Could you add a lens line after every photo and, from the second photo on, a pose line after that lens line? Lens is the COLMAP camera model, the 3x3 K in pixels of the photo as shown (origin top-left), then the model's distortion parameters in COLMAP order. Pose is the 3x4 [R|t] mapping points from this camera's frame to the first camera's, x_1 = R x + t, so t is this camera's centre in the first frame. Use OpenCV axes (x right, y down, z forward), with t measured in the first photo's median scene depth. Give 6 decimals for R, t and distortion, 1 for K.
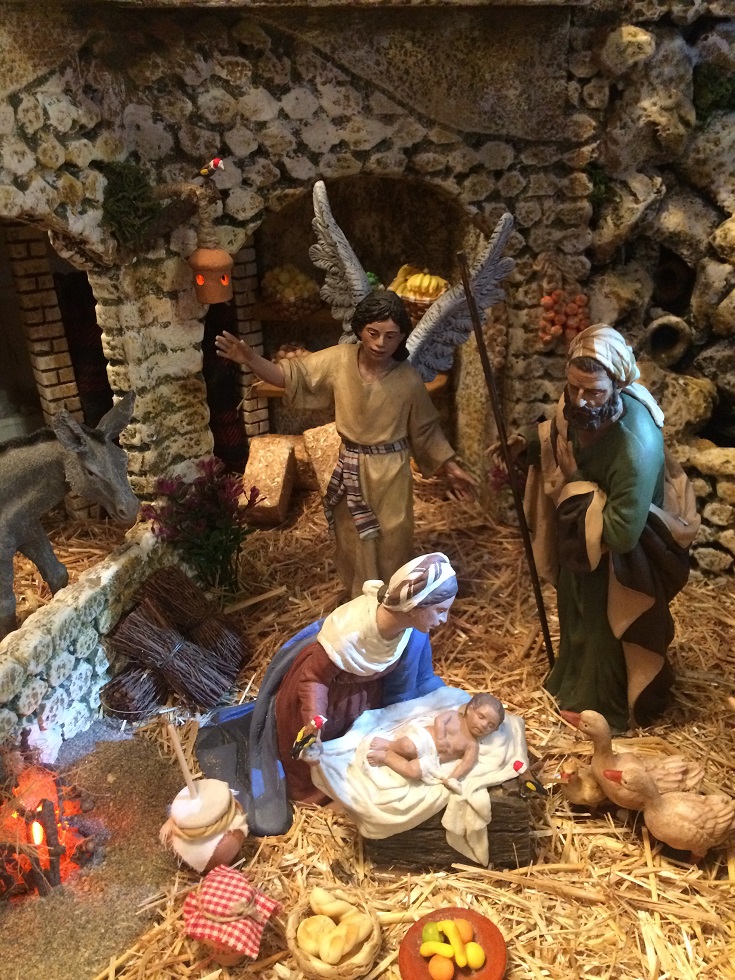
lens RADIAL K [[833.3, 0, 370.0], [0, 833.3, 495.5], [0, 0, 1]] dist [0.120870, -0.193033]
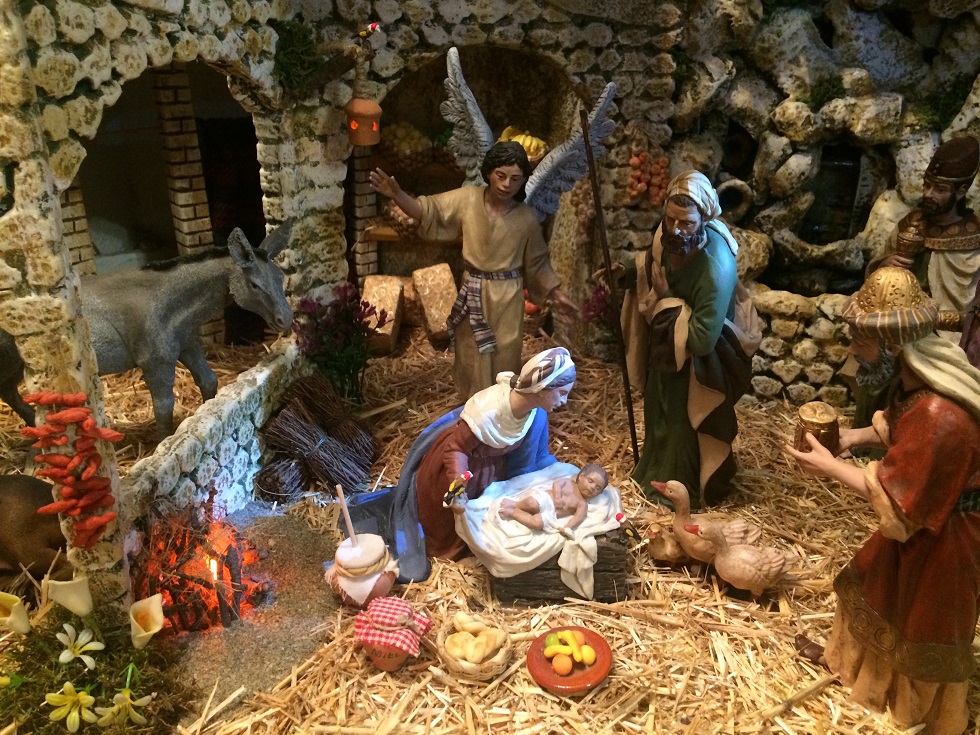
lens RADIAL K [[833.3, 0, 494.9], [0, 833.3, 361.6], [0, 0, 1]] dist [0.120870, -0.193033]
pose [[0.996157, 0.024918, 0.083965, -0.091332], [-0.024109, 0.999653, -0.010637, 0.078519], [-0.084201, 0.008572, 0.996412, -0.178548]]
